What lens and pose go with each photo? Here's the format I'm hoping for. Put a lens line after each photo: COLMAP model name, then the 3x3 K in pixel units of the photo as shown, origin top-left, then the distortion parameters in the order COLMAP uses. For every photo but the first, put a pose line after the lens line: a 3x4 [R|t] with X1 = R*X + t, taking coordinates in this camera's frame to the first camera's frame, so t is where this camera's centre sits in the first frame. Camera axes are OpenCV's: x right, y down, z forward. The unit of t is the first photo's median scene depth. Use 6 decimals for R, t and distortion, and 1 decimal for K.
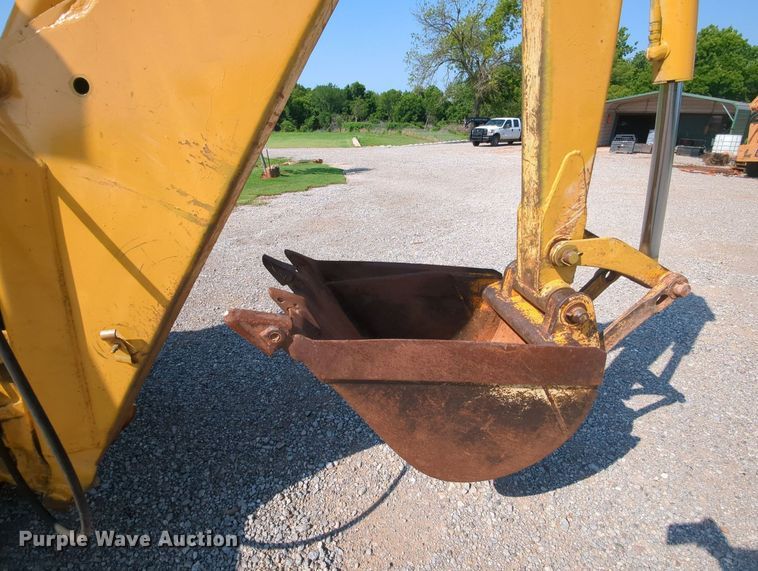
lens RADIAL K [[341.9, 0, 363.6], [0, 341.9, 281.3], [0, 0, 1]] dist [-0.009465, -0.013650]
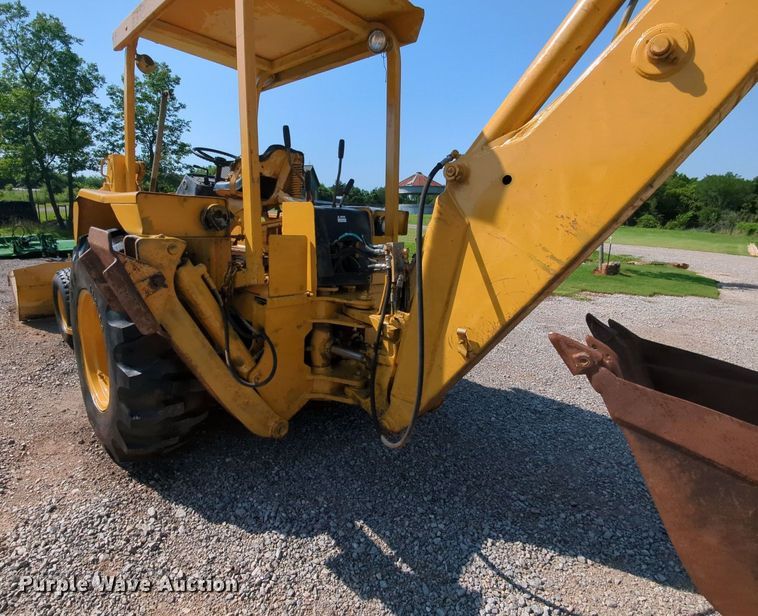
lens RADIAL K [[365.7, 0, 354.1], [0, 365.7, 305.2], [0, 0, 1]] dist [-0.008495, -0.009505]
pose [[0.644643, 0.222528, -0.731380, 0.070695], [-0.354383, 0.934682, -0.027971, 0.165810], [0.677383, 0.277220, 0.681397, -0.302944]]
